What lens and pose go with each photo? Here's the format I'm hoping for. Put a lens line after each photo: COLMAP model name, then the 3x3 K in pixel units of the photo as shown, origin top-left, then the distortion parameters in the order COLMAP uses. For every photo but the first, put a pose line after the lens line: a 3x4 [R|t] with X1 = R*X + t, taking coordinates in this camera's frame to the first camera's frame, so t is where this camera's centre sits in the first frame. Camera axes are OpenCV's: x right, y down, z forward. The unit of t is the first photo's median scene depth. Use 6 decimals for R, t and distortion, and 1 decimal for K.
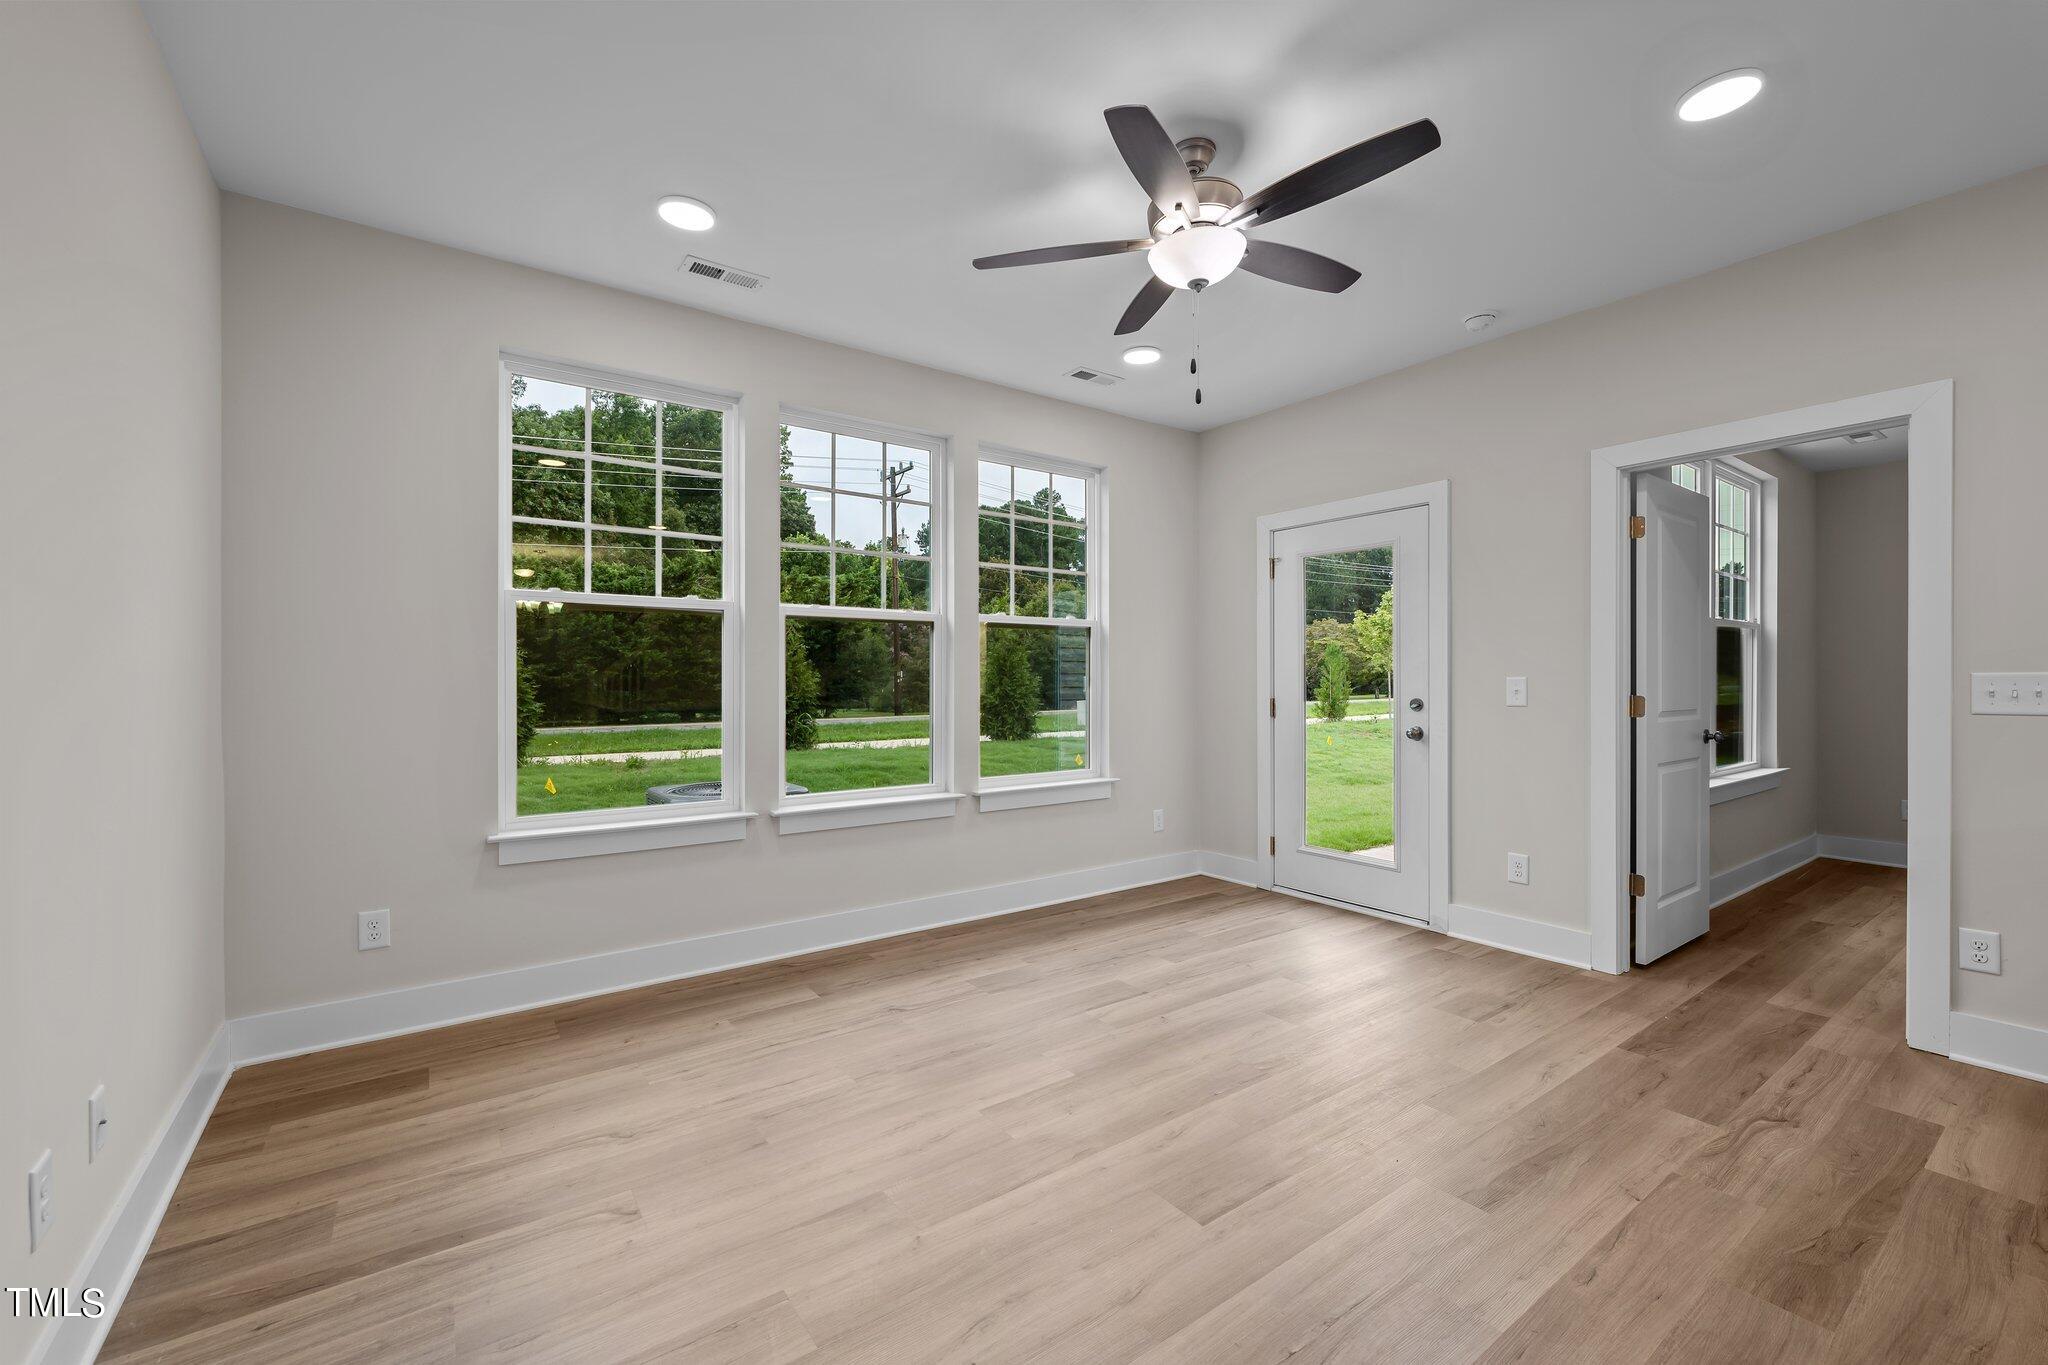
lens RADIAL K [[837.0, 0, 1030.2], [0, 837.0, 686.8], [0, 0, 1]] dist [0.003723, -0.001148]
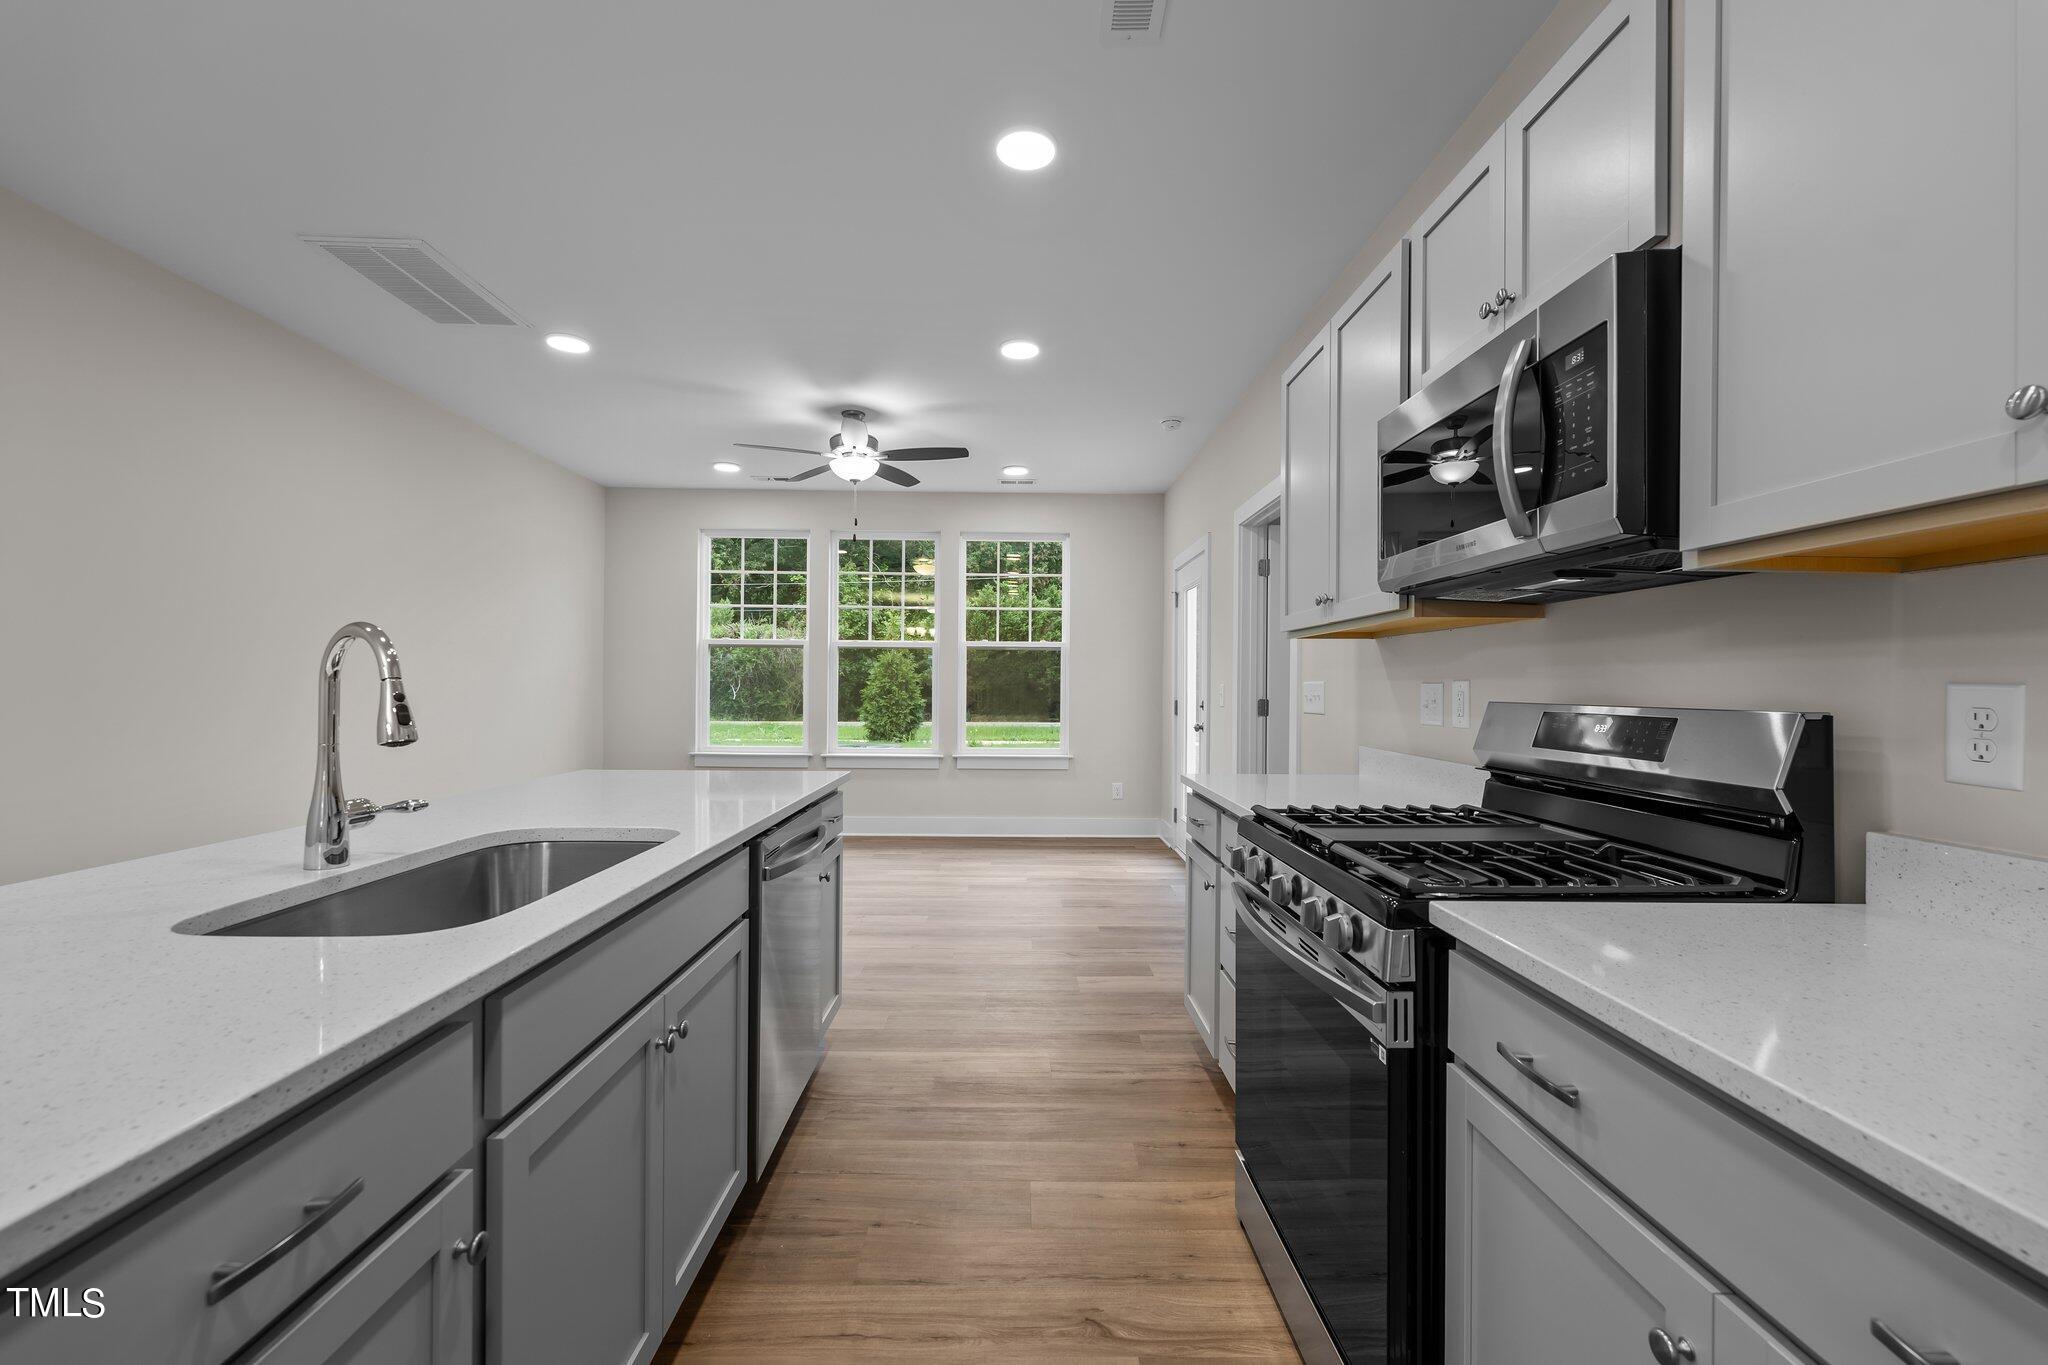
lens RADIAL K [[837.0, 0, 1021.5], [0, 837.0, 680.5], [0, 0, 1]] dist [0.003723, -0.001148]
pose [[0.817195, 0.005813, -0.576331, 1.348392], [-0.015242, 0.999817, -0.011527, 0.003246], [0.576159, 0.018205, 0.817135, -0.303659]]
